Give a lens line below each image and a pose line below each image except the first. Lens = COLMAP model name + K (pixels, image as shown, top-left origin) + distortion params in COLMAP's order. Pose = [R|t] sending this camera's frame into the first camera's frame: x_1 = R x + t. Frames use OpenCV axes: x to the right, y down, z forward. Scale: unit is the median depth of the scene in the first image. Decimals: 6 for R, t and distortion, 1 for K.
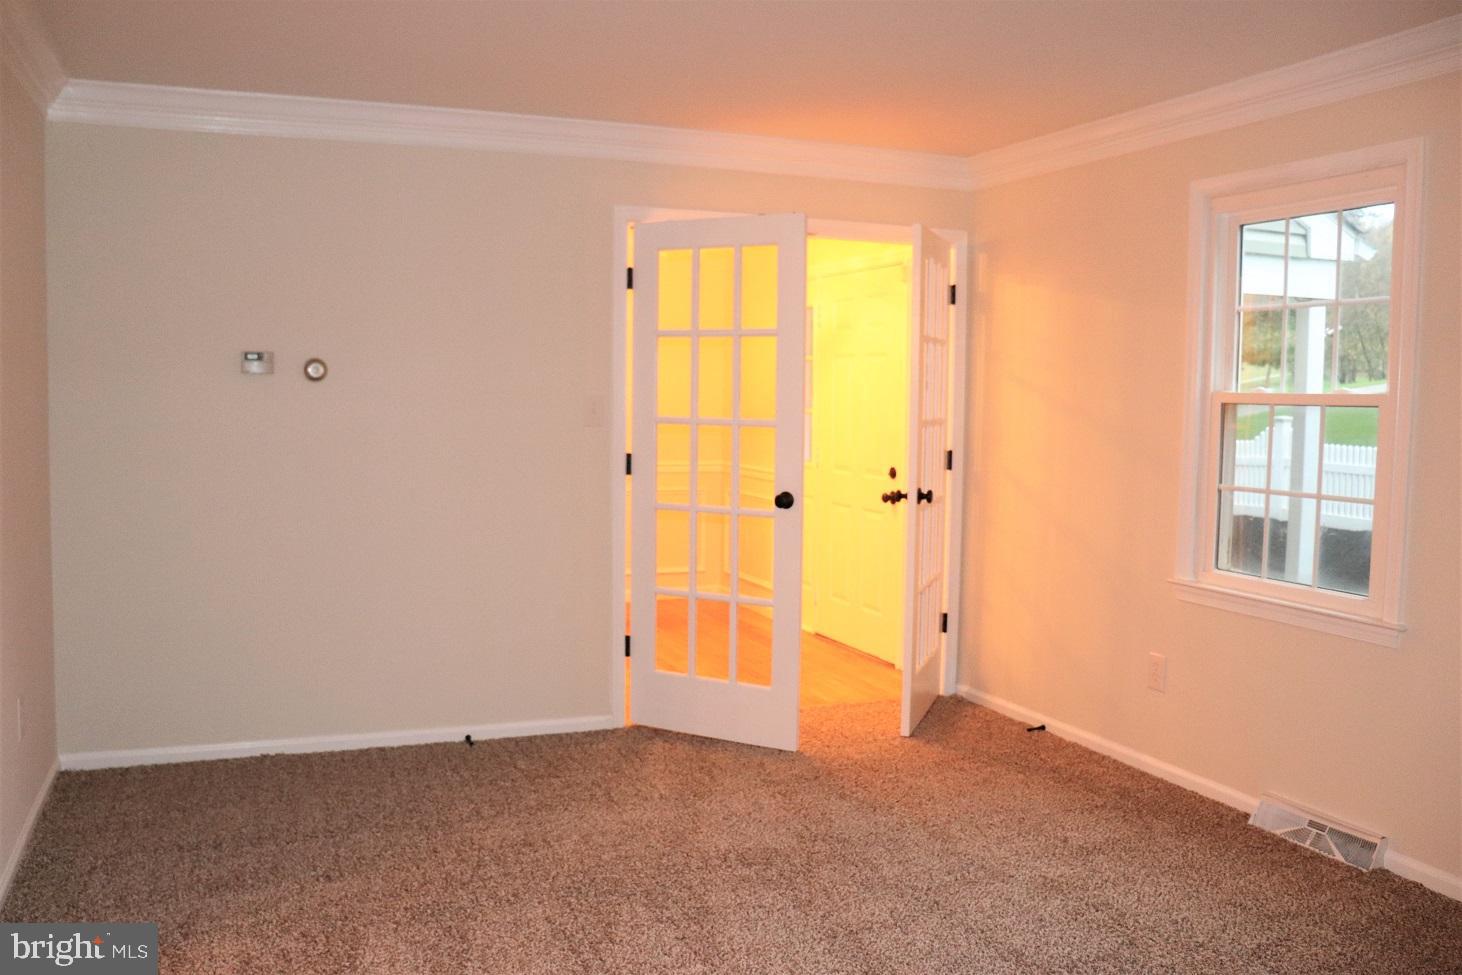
lens RADIAL K [[1223.8, 0, 724.1], [0, 1223.8, 483.1], [0, 0, 1]] dist [-0.178541, 0.172868]
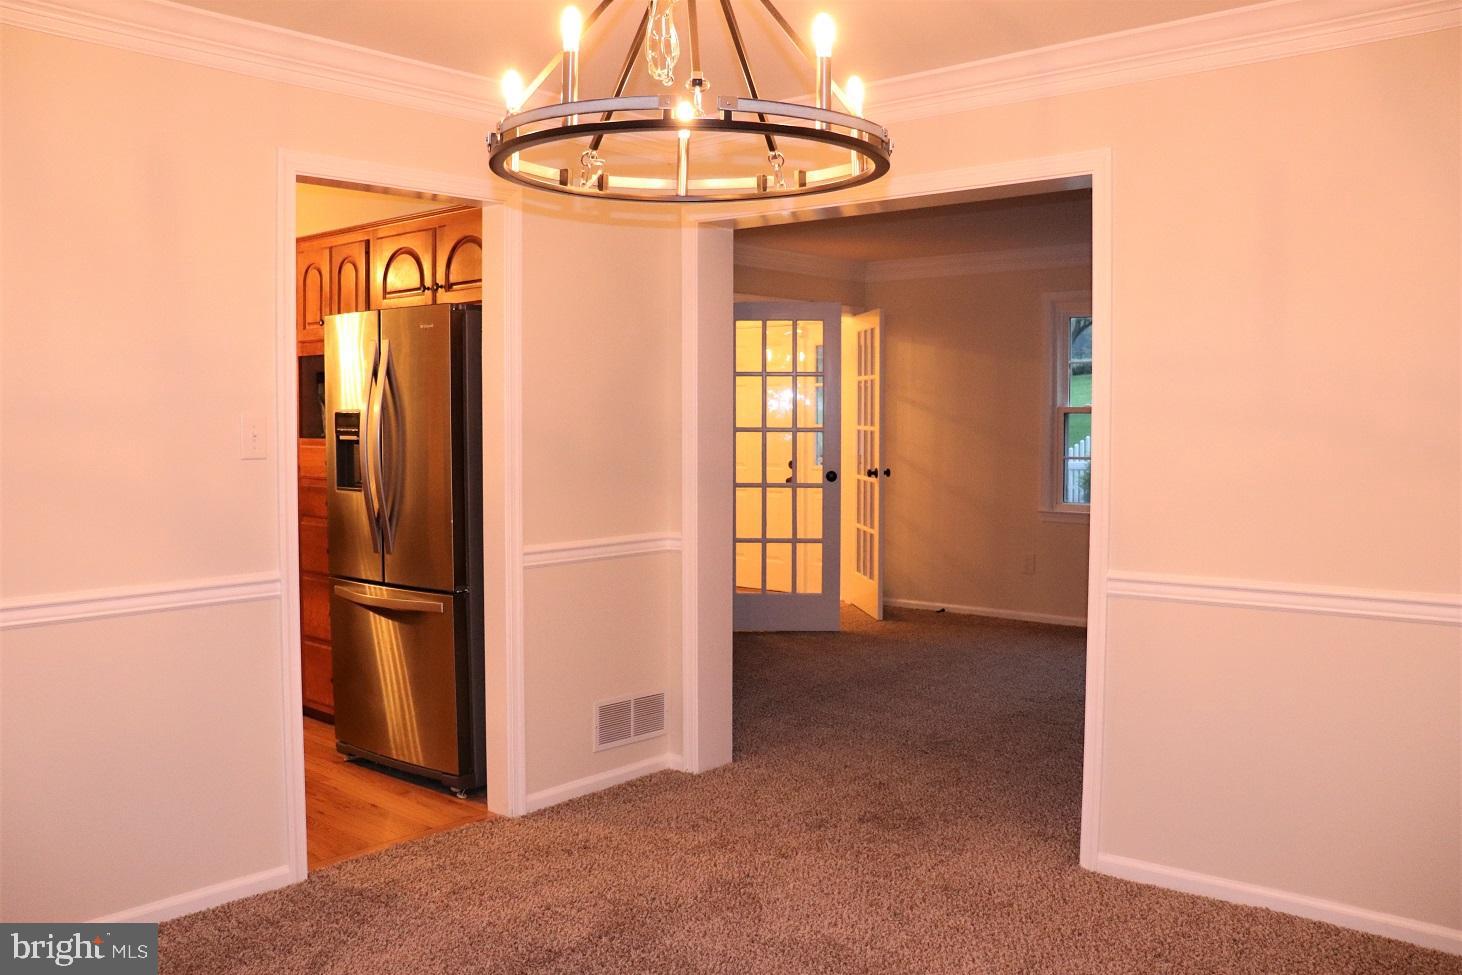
lens RADIAL K [[1223.8, 0, 724.1], [0, 1223.8, 483.1], [0, 0, 1]] dist [-0.178541, 0.172868]
pose [[0.889680, -0.039854, 0.454841, -0.804925], [0.048396, 0.998803, -0.007146, 0.027287], [-0.454012, 0.028370, 0.890544, -0.383842]]
